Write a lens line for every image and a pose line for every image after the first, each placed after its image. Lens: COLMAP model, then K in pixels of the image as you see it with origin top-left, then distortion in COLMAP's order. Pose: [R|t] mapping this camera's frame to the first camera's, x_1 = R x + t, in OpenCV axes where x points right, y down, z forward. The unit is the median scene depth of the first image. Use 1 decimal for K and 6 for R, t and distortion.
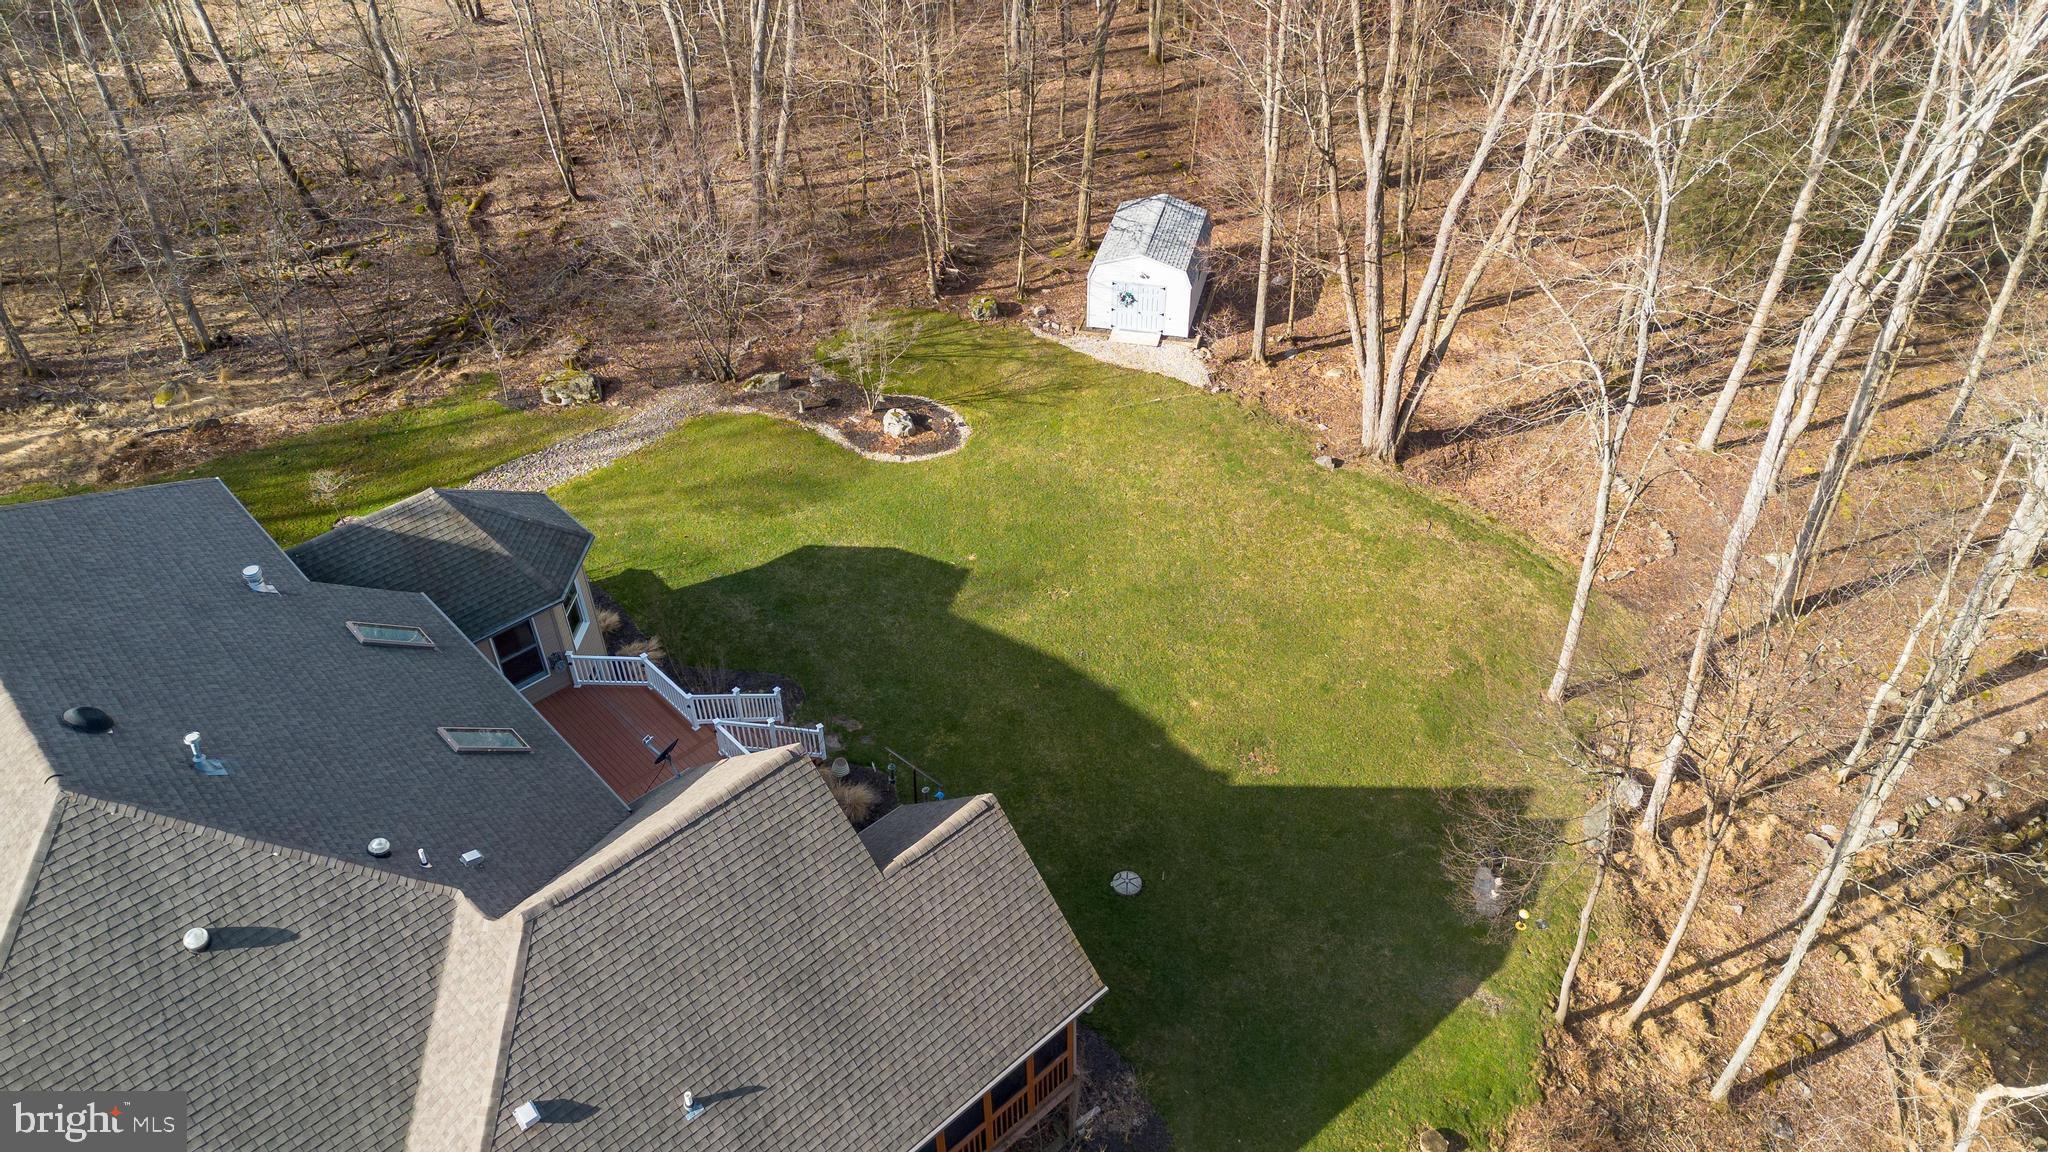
lens RADIAL K [[1435.4, 0, 1017.2], [0, 1435.4, 570.3], [0, 0, 1]] dist [0.101226, -0.118842]
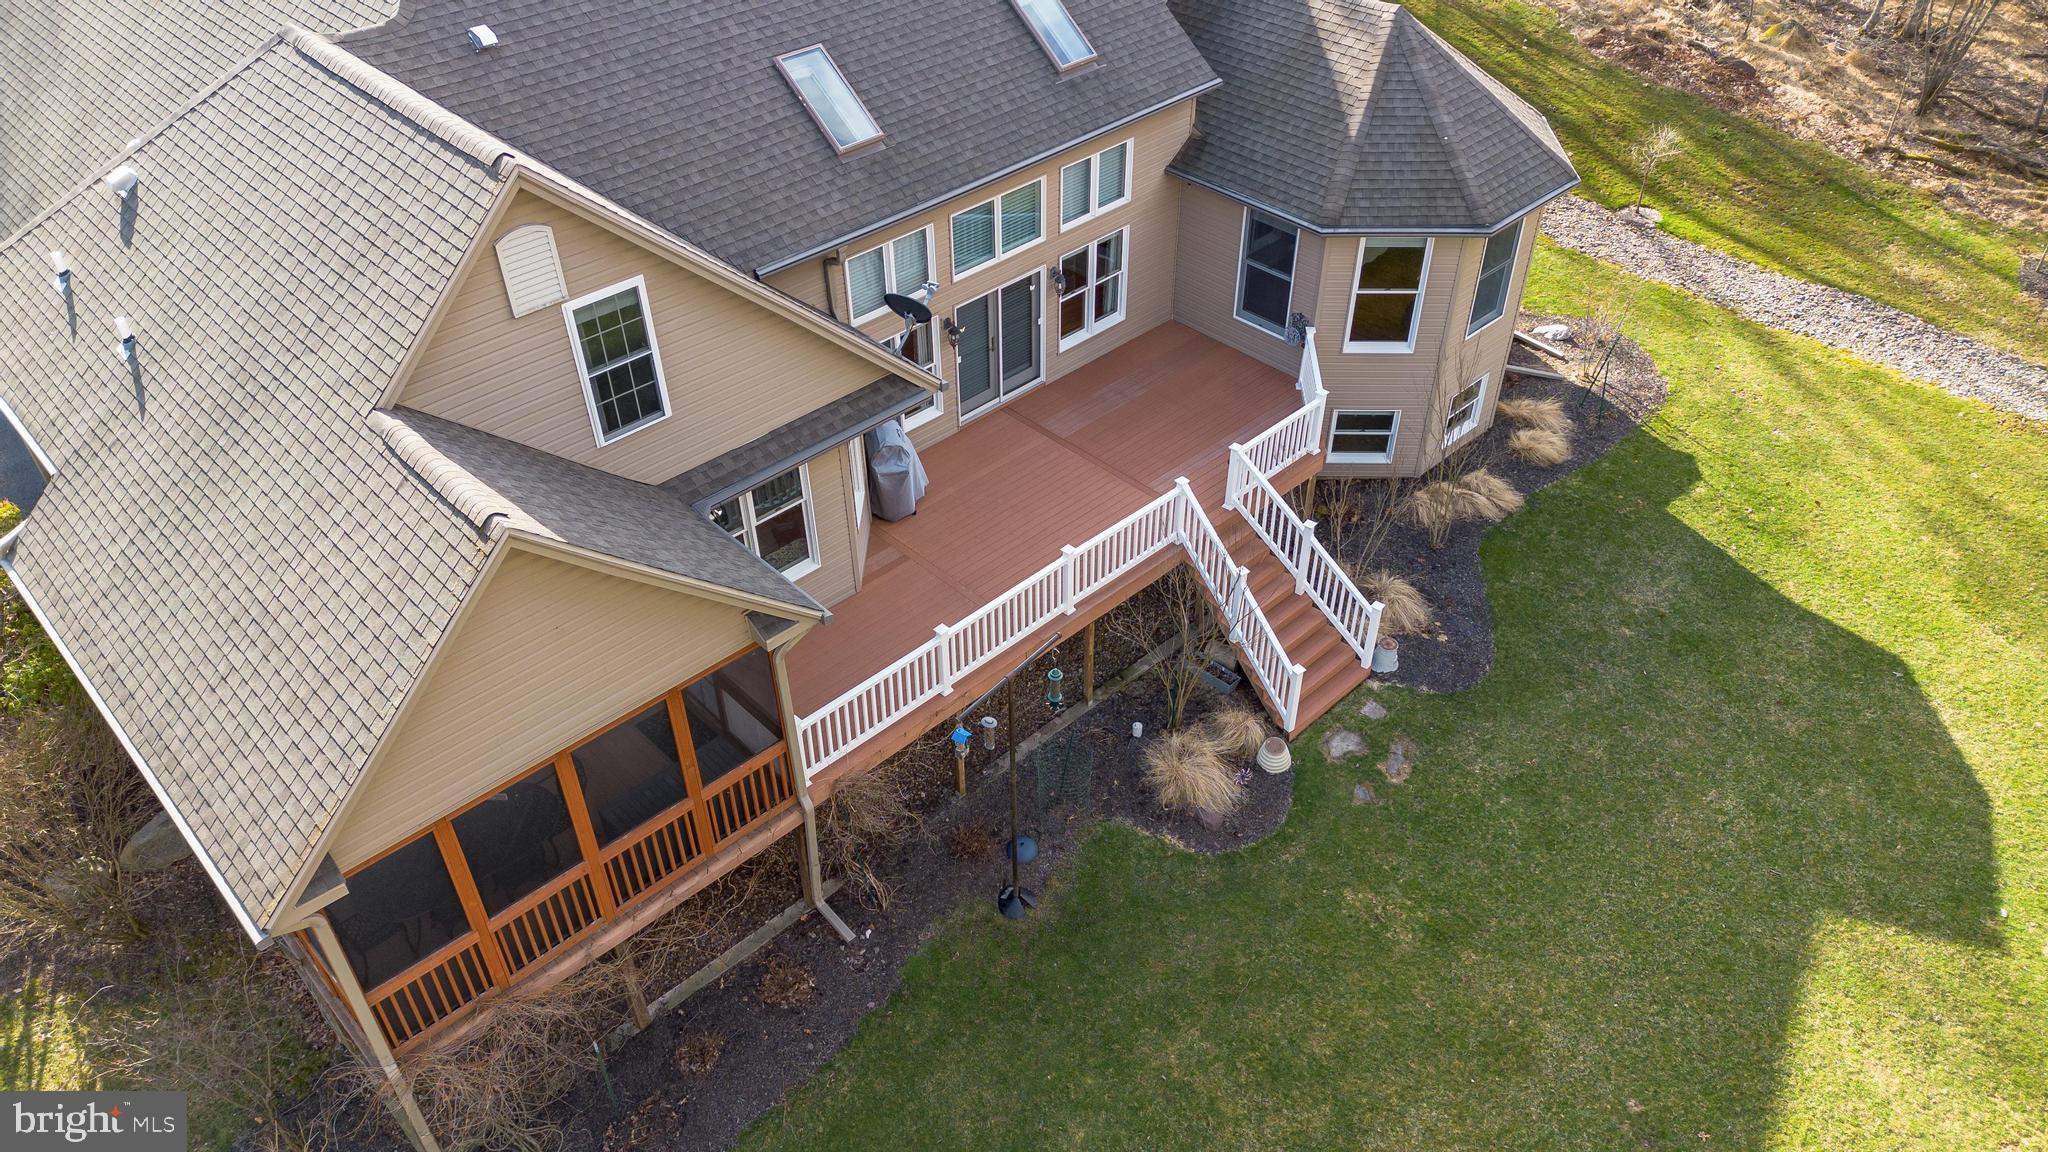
lens RADIAL K [[1435.4, 0, 1017.2], [0, 1435.4, 570.3], [0, 0, 1]] dist [0.101226, -0.118842]
pose [[0.017064, 0.649692, -0.760006, 0.200844], [-0.620189, 0.603099, 0.501635, -0.097367], [0.784267, 0.462787, 0.413223, 0.550258]]
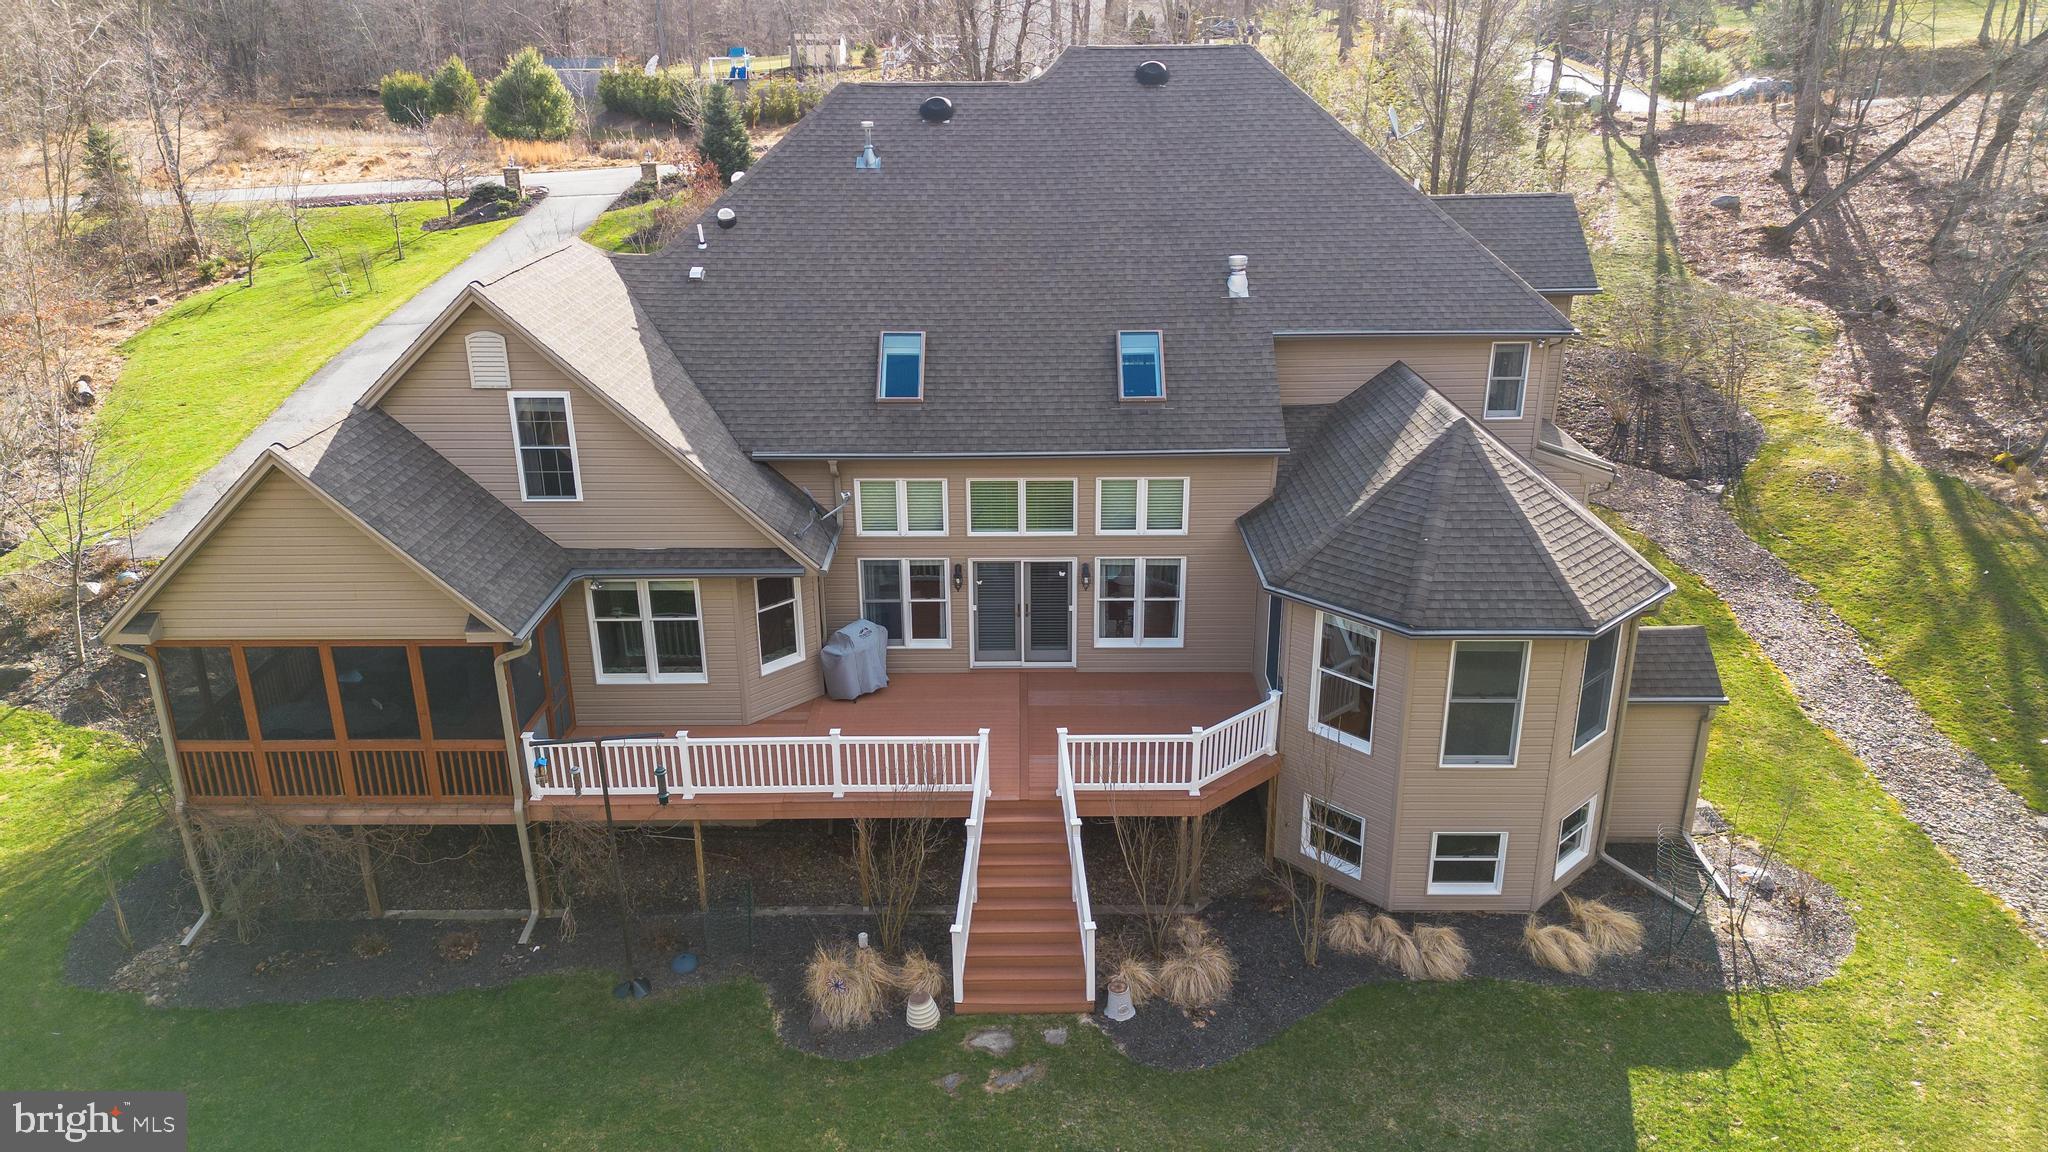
lens RADIAL K [[1435.4, 0, 1017.2], [0, 1435.4, 570.3], [0, 0, 1]] dist [0.101226, -0.118842]
pose [[-0.683805, 0.284614, -0.671867, 0.142700], [-0.439911, 0.573816, 0.690806, -0.284683], [0.582141, 0.767939, -0.267173, 0.850558]]
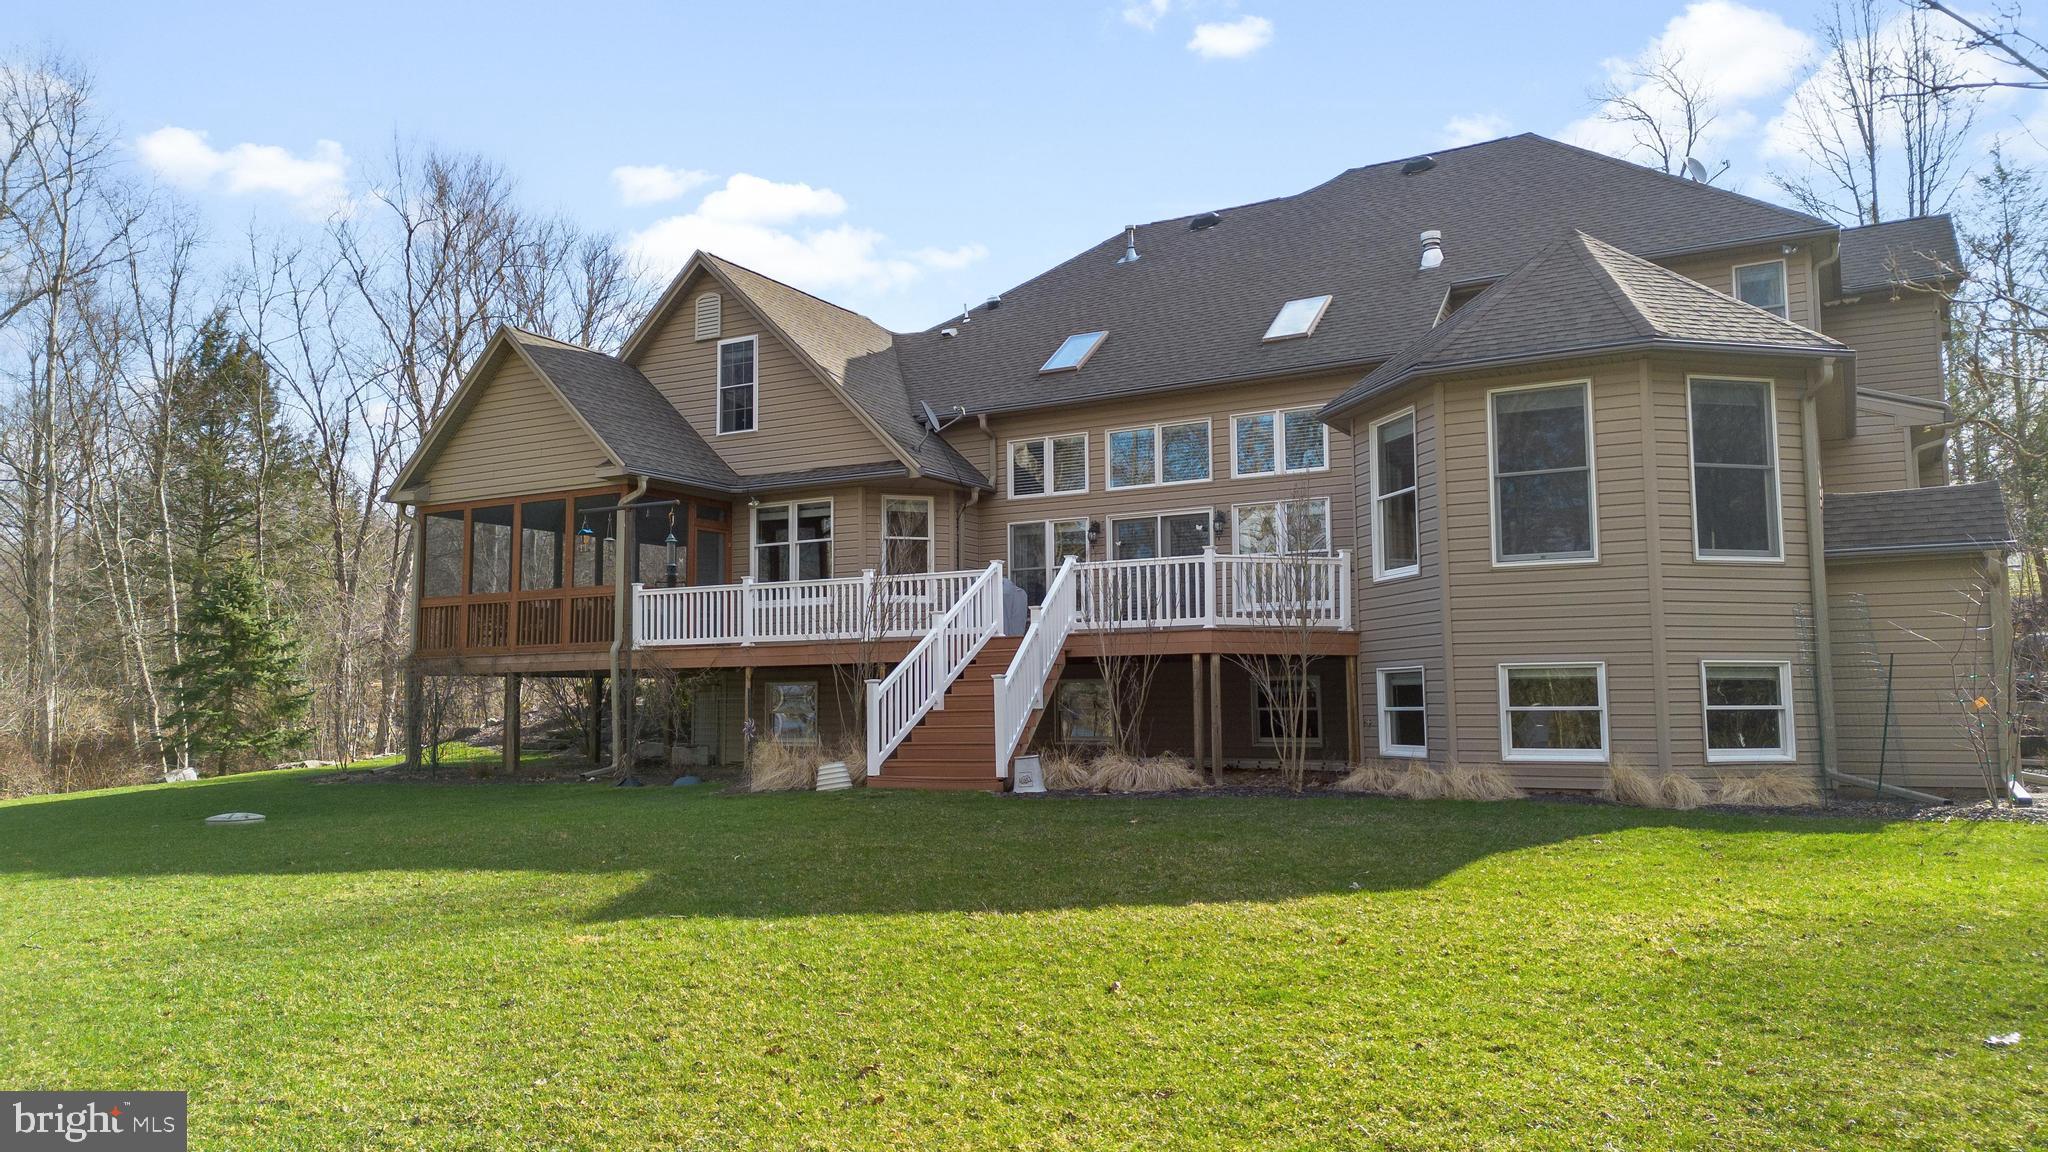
lens RADIAL K [[1435.4, 0, 1017.2], [0, 1435.4, 570.3], [0, 0, 1]] dist [0.101226, -0.118842]
pose [[-0.954380, -0.003632, -0.298572, -0.025467], [-0.166482, 0.836553, 0.521980, -0.153058], [0.247875, 0.547875, -0.798994, 1.113505]]
